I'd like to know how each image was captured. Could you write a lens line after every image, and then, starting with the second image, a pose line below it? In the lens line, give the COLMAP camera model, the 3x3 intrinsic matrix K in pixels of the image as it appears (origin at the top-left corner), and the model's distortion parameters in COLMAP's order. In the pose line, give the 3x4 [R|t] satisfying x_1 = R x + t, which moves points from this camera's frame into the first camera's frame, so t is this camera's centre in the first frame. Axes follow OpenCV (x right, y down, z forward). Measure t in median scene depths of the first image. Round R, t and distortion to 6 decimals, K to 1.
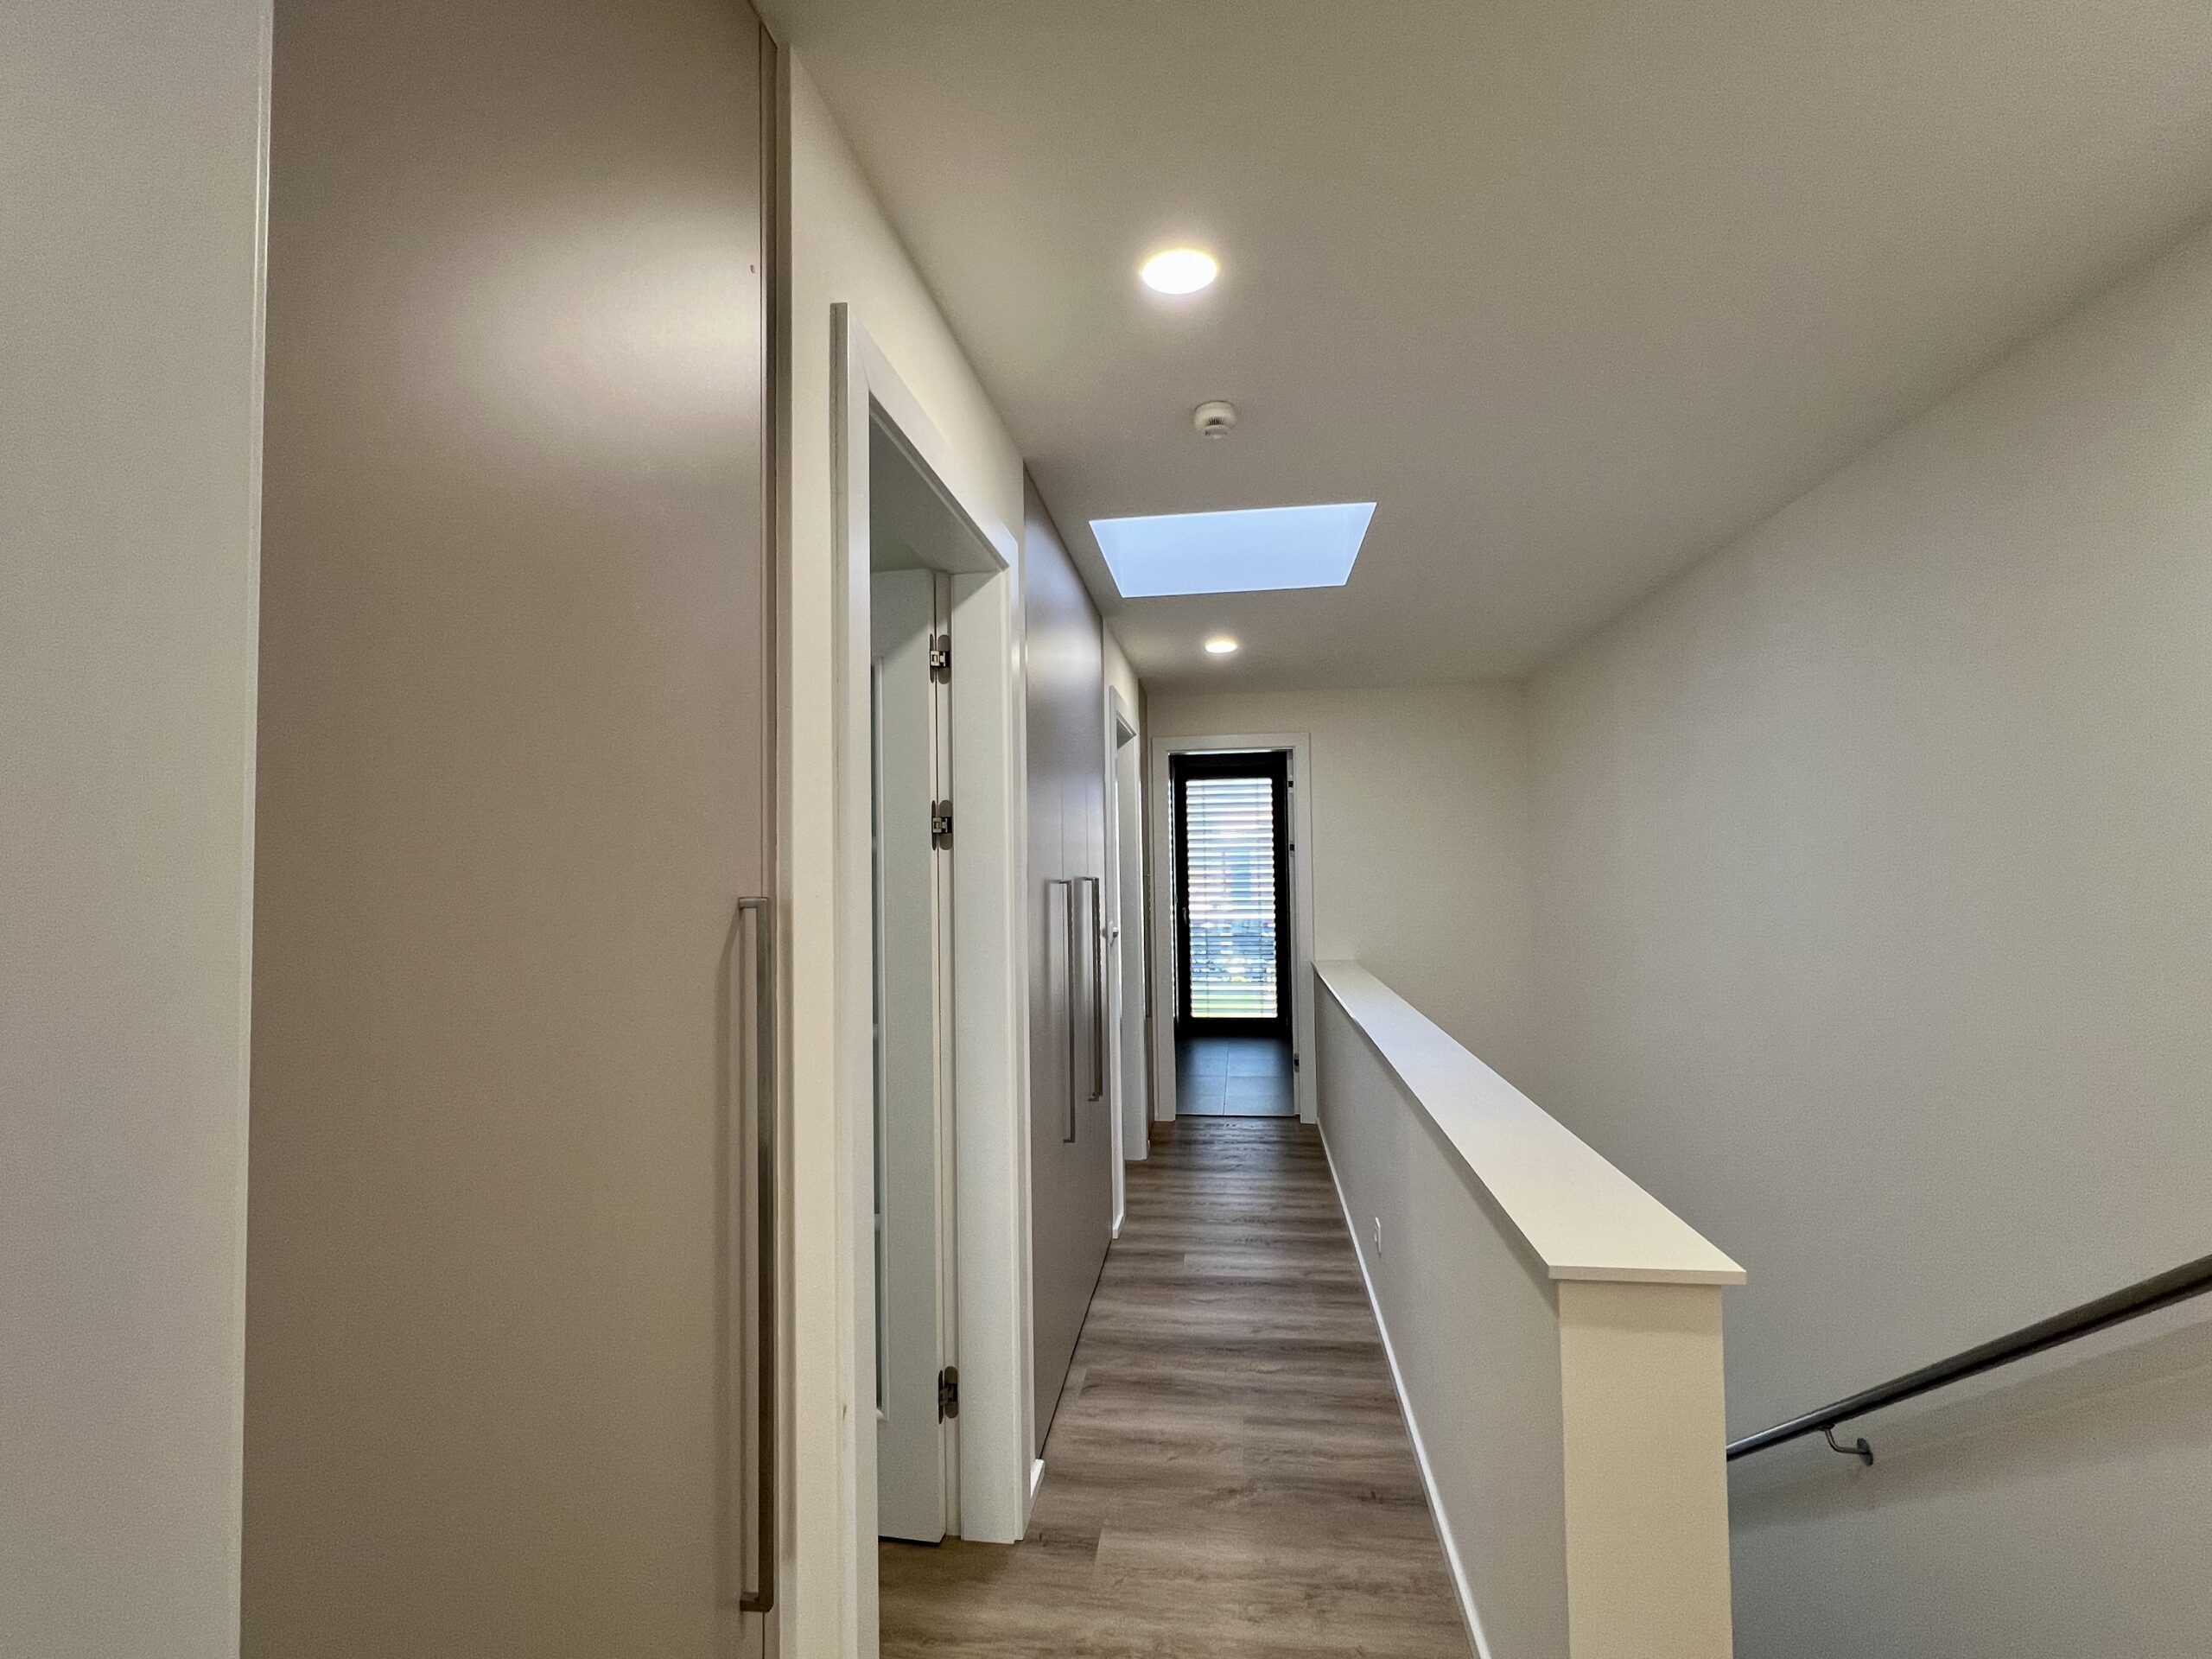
lens RADIAL K [[992.8, 0, 1117.8], [0, 992.8, 829.6], [0, 0, 1]] dist [-0.006830, -0.000150]
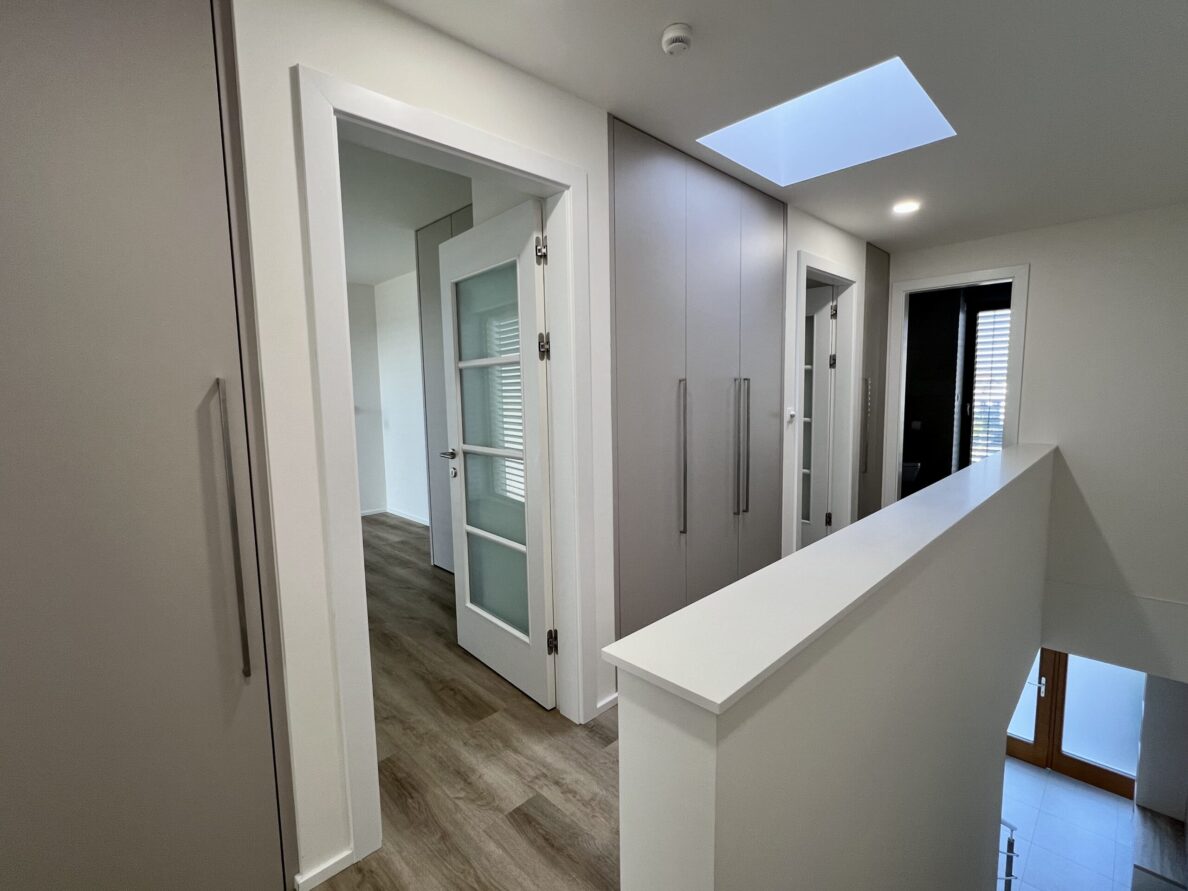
lens RADIAL K [[533.2, 0, 594.1], [0, 533.2, 446.0], [0, 0, 1]] dist [-0.006830, -0.000150]
pose [[0.786807, 0.060687, -0.614208, 0.502917], [0.036763, 0.988779, 0.144792, 0.036683], [0.616103, -0.136504, 0.775748, 0.279806]]
